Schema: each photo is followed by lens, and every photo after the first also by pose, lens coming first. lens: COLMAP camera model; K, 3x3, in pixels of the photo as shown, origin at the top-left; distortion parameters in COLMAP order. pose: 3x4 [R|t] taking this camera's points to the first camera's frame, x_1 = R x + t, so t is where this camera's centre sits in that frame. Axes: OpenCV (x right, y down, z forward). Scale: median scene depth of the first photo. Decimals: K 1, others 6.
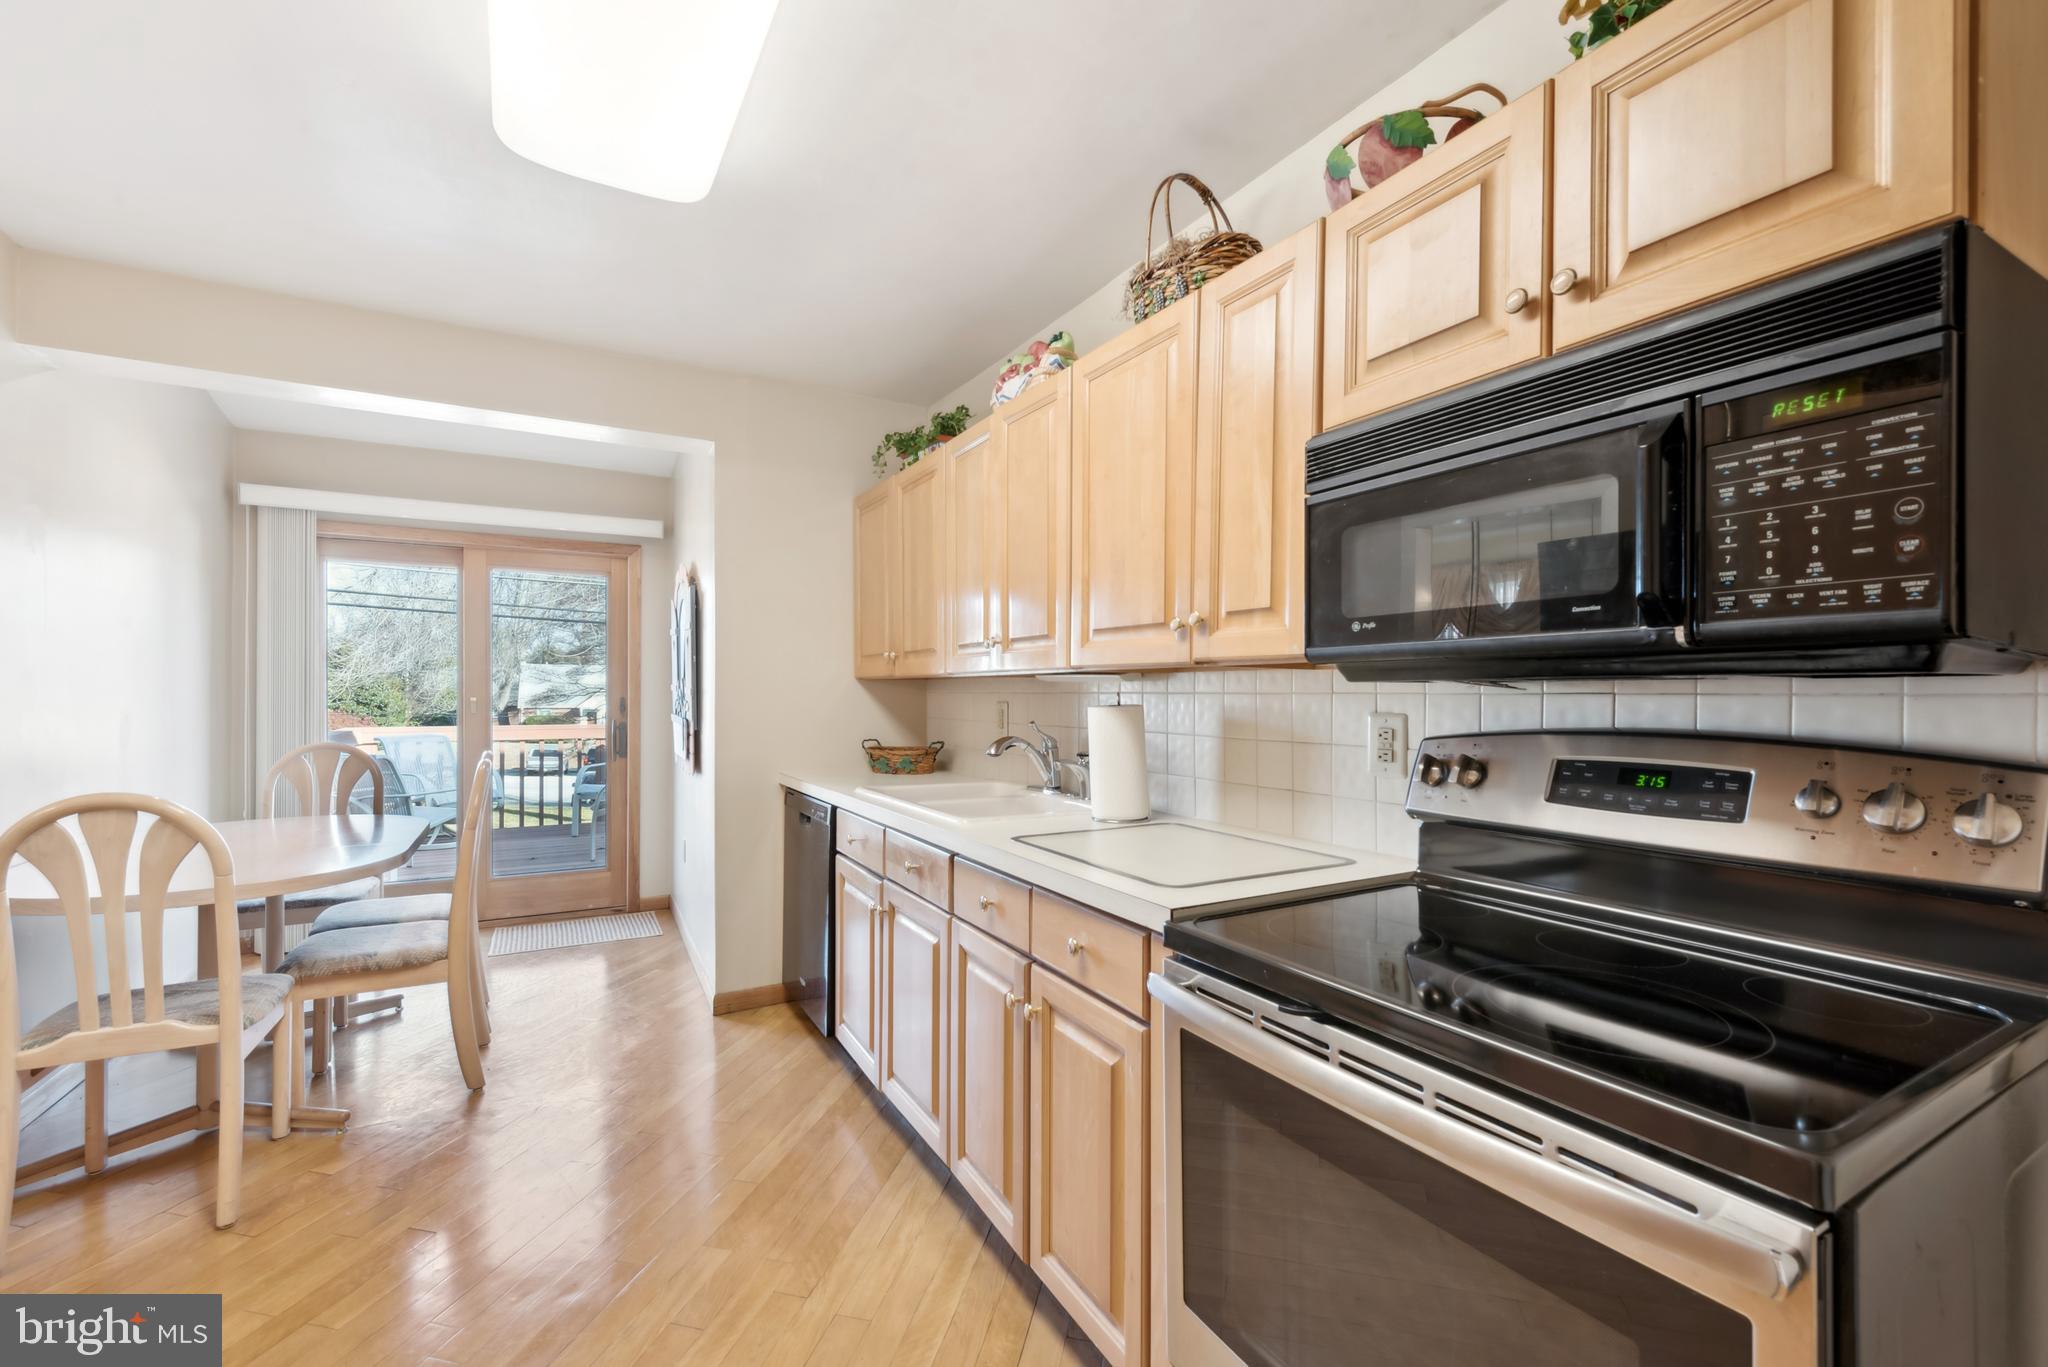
lens RADIAL K [[866.2, 0, 1024.0], [0, 866.2, 683.5], [0, 0, 1]] dist [0.020387, -0.000039]
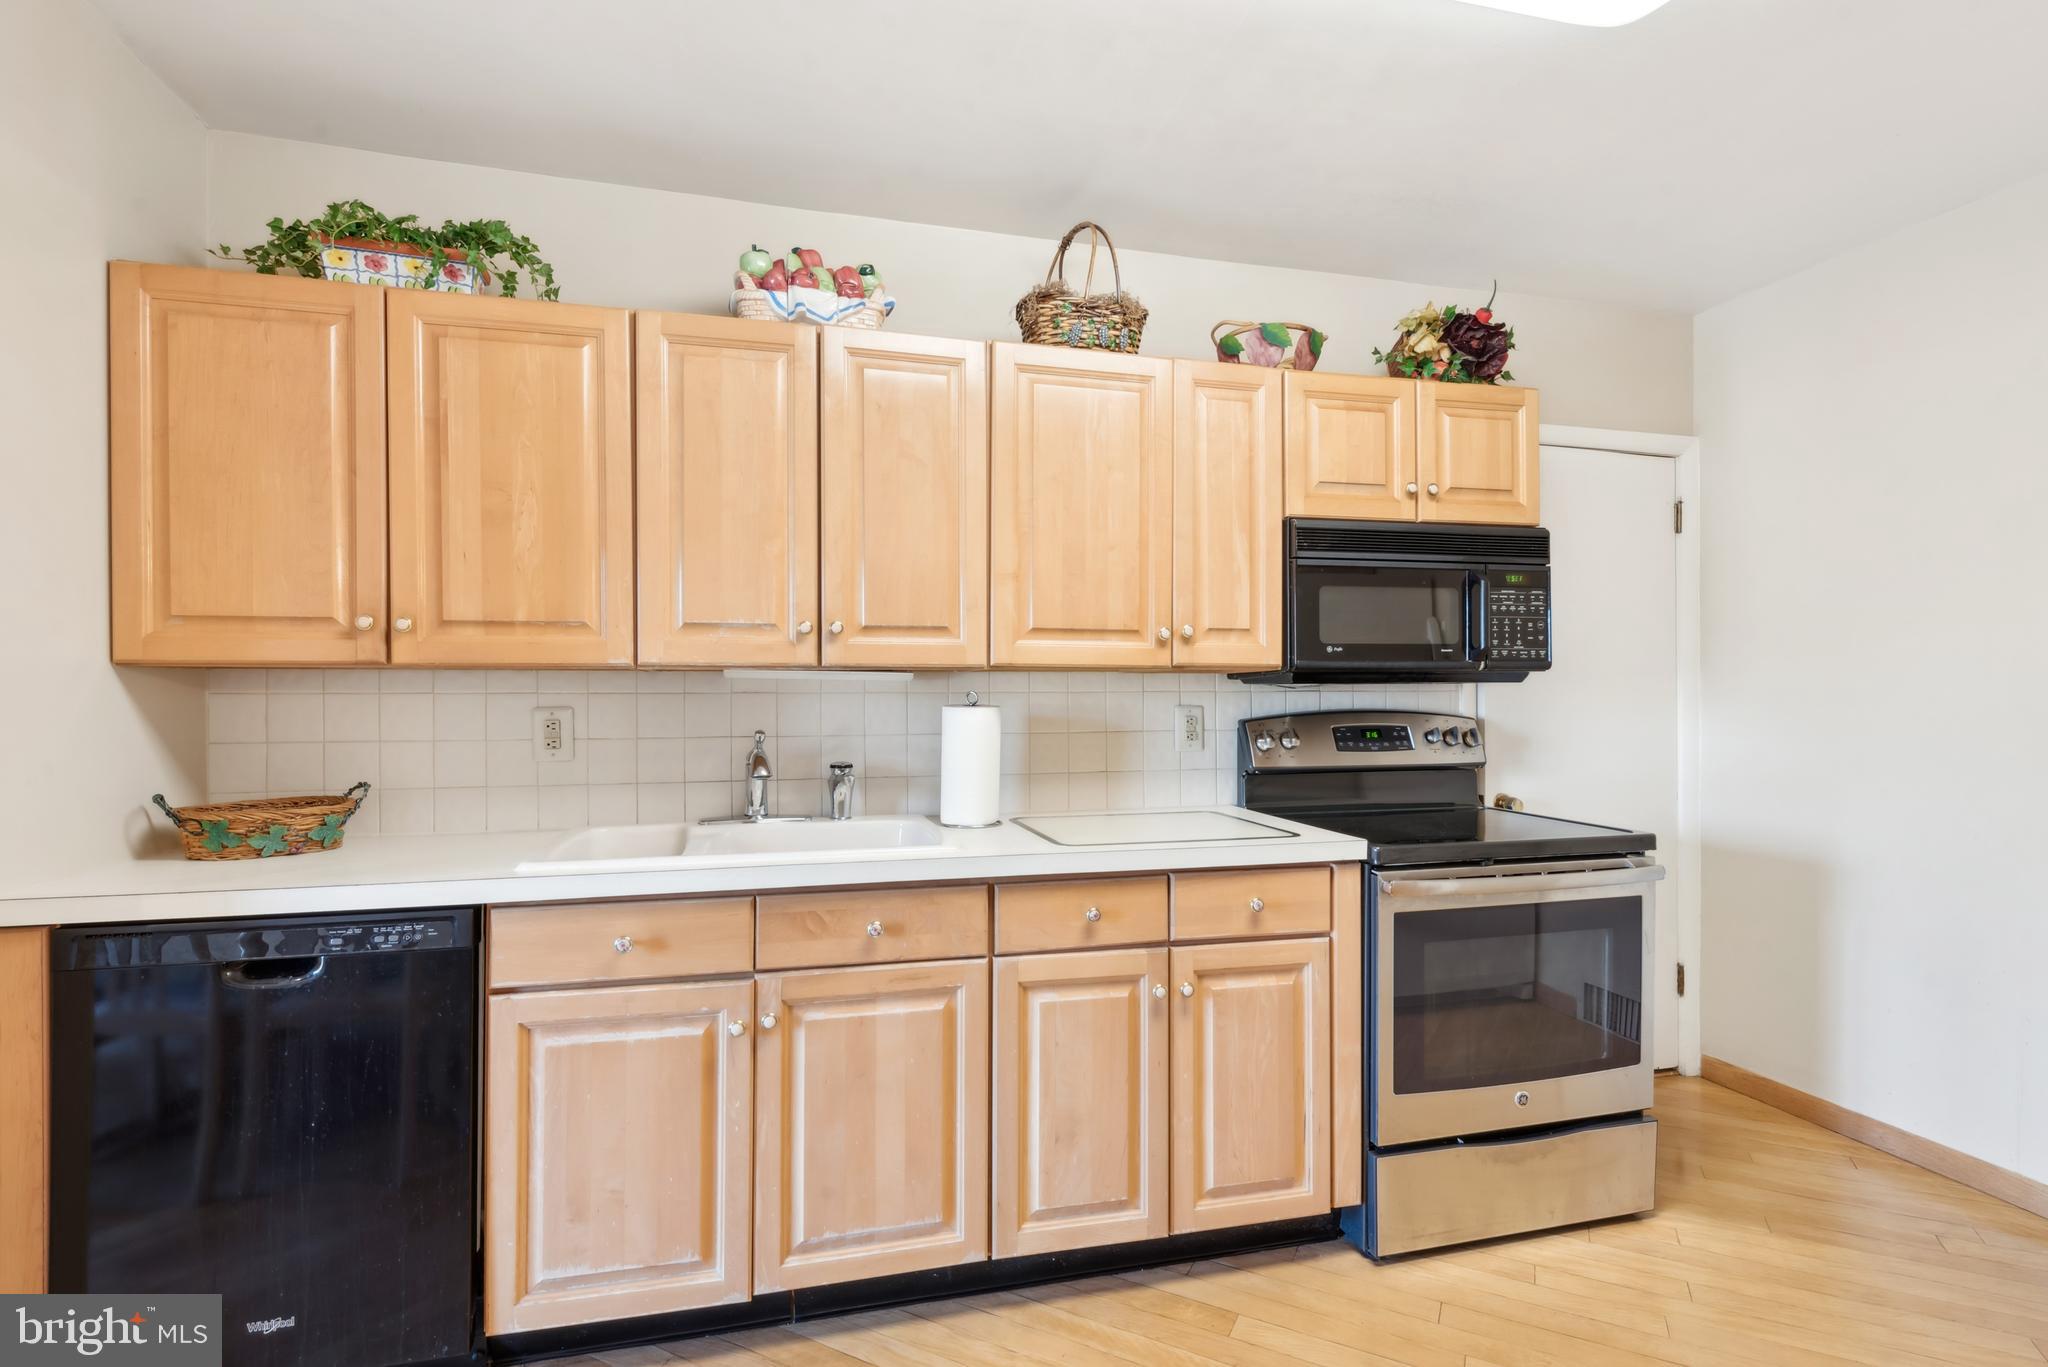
lens RADIAL K [[996.2, 0, 1022.3], [0, 996.2, 662.5], [0, 0, 1]] dist [0.016140, -0.000718]
pose [[0.261032, 0.025265, 0.965000, -1.616585], [-0.007569, 0.999680, -0.024125, 0.007362], [-0.965301, -0.001007, 0.261140, 1.135386]]
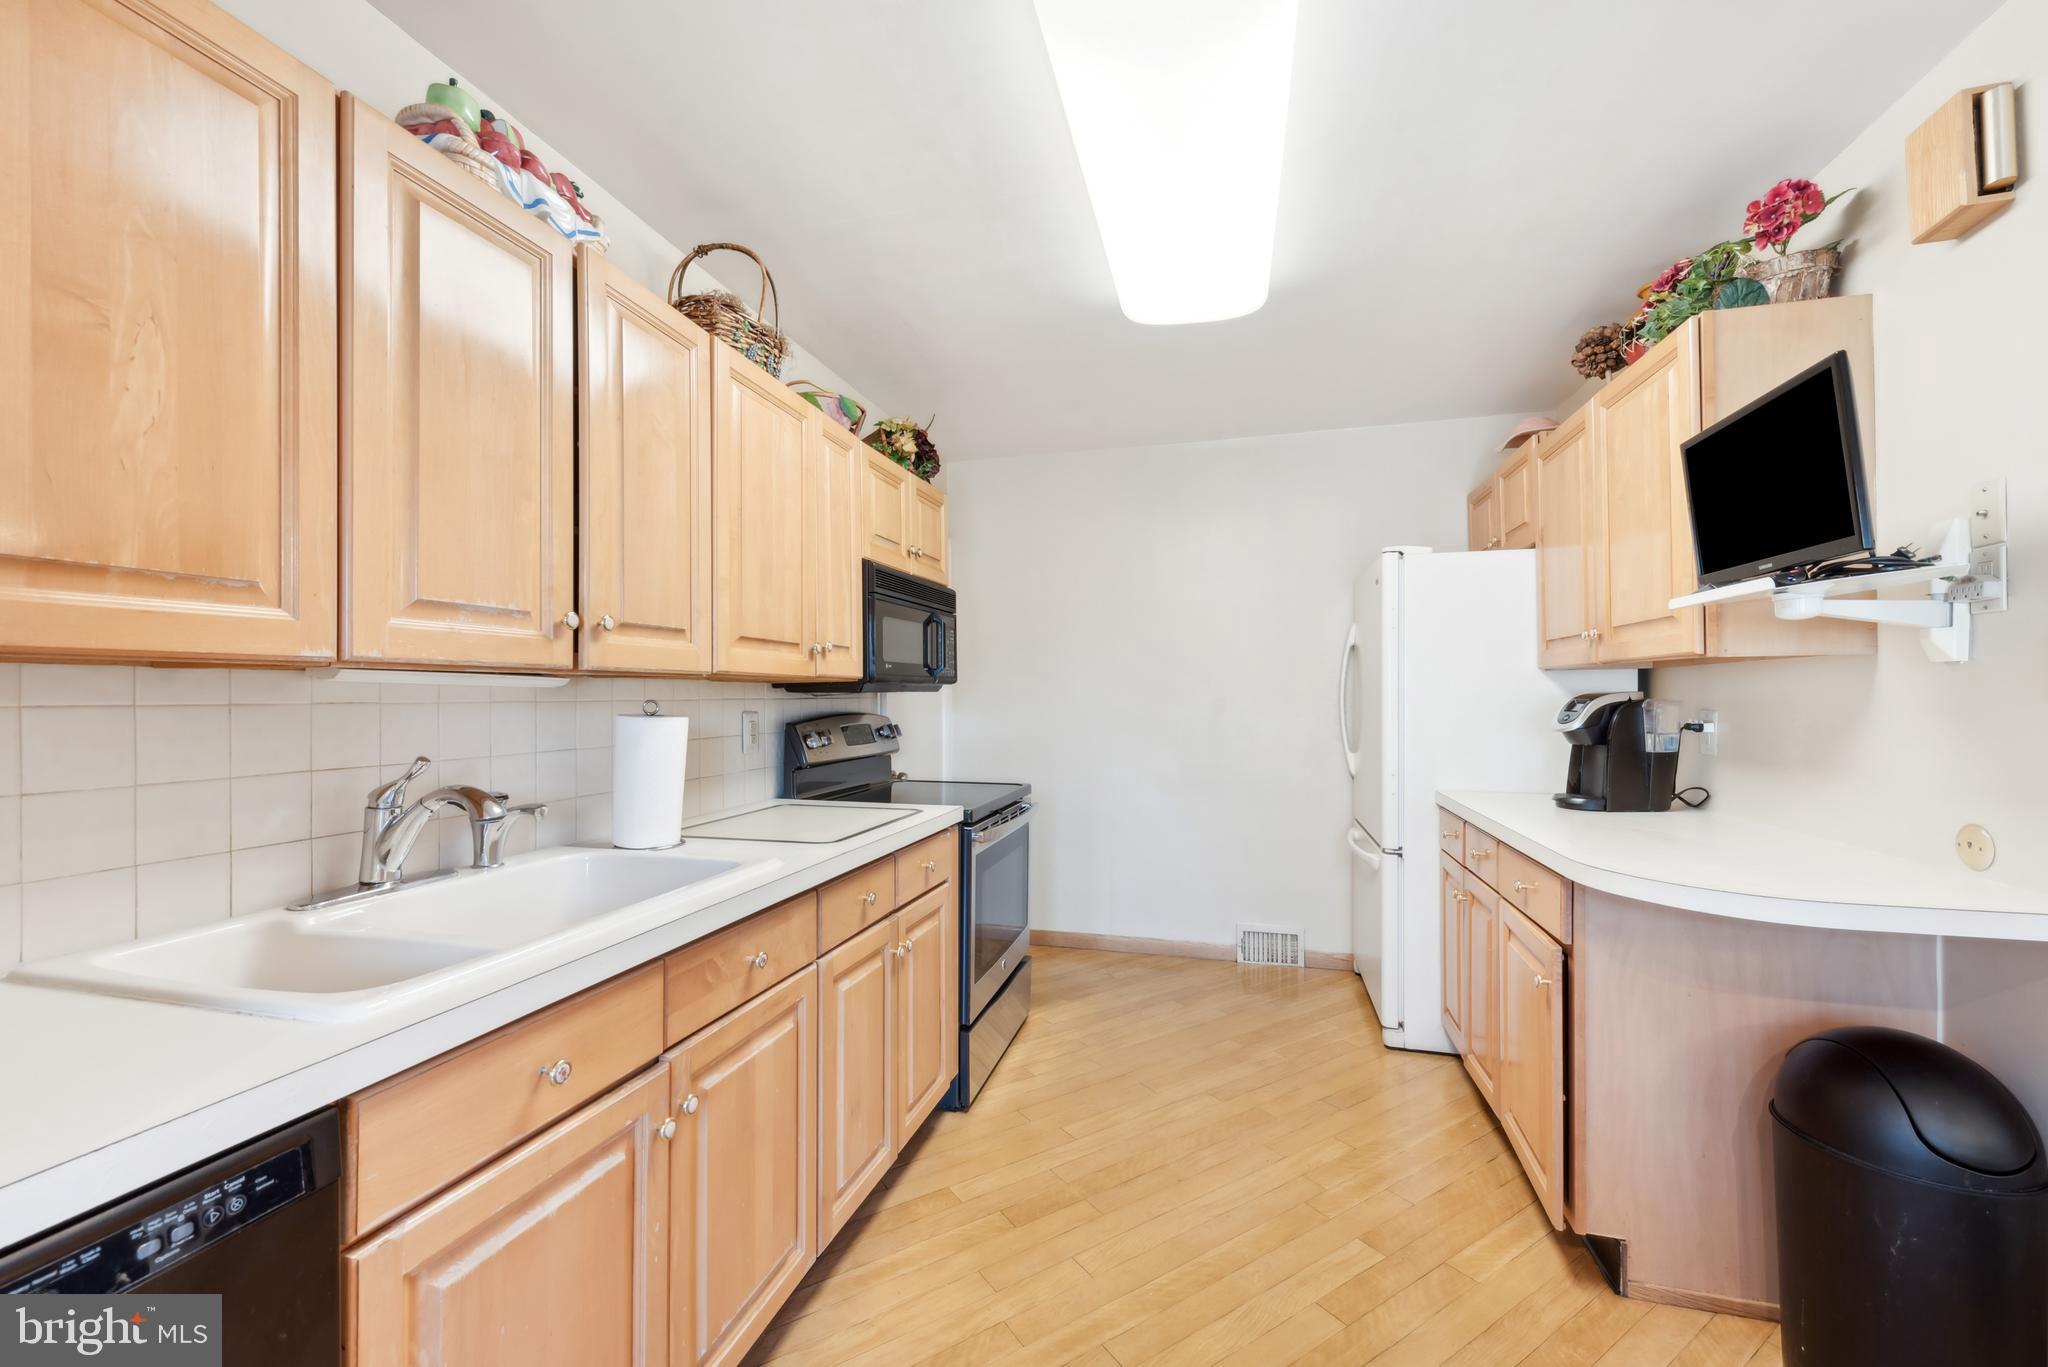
lens RADIAL K [[822.7, 0, 1031.0], [0, 822.7, 667.9], [0, 0, 1]] dist [0.005715, -0.000457]
pose [[-0.710490, 0.020921, 0.703396, -1.290528], [-0.008465, 0.999232, -0.038271, 0.010817], [-0.703656, -0.033145, -0.709767, 2.285270]]
